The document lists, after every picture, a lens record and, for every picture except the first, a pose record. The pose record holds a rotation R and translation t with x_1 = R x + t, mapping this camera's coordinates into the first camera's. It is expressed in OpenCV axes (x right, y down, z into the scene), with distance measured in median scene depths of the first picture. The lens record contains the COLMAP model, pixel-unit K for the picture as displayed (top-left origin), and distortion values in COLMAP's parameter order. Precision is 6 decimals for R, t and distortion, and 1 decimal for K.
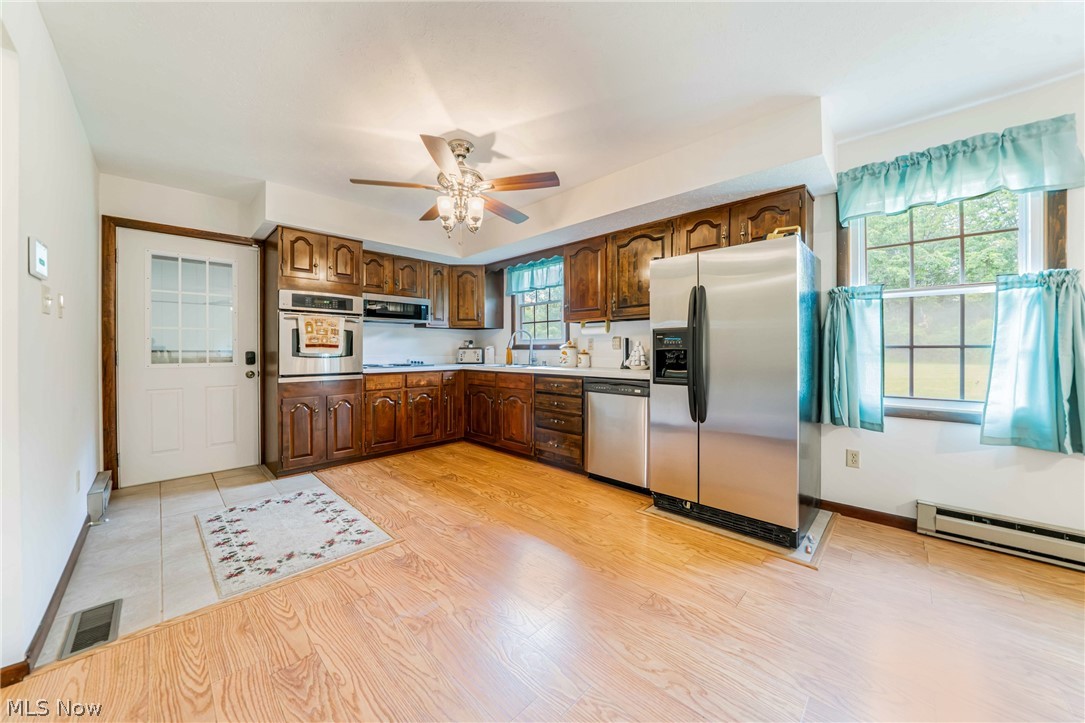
lens RADIAL K [[373.4, 0, 540.1], [0, 373.4, 355.6], [0, 0, 1]] dist [-0.002164, 0.000109]
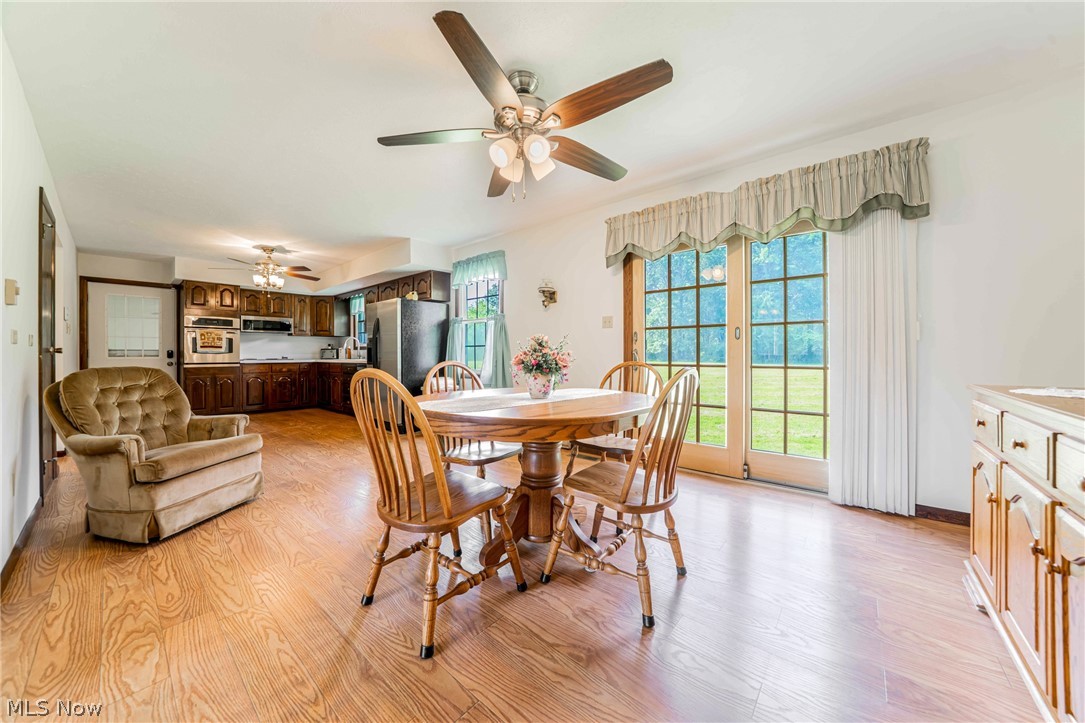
lens RADIAL K [[373.4, 0, 543.9], [0, 373.4, 358.3], [0, 0, 1]] dist [-0.002164, 0.000109]
pose [[0.998585, -0.001609, 0.053146, 0.838785], [0.001647, 0.999998, -0.000660, 0.028592], [-0.053145, 0.000747, 0.998587, -0.791414]]
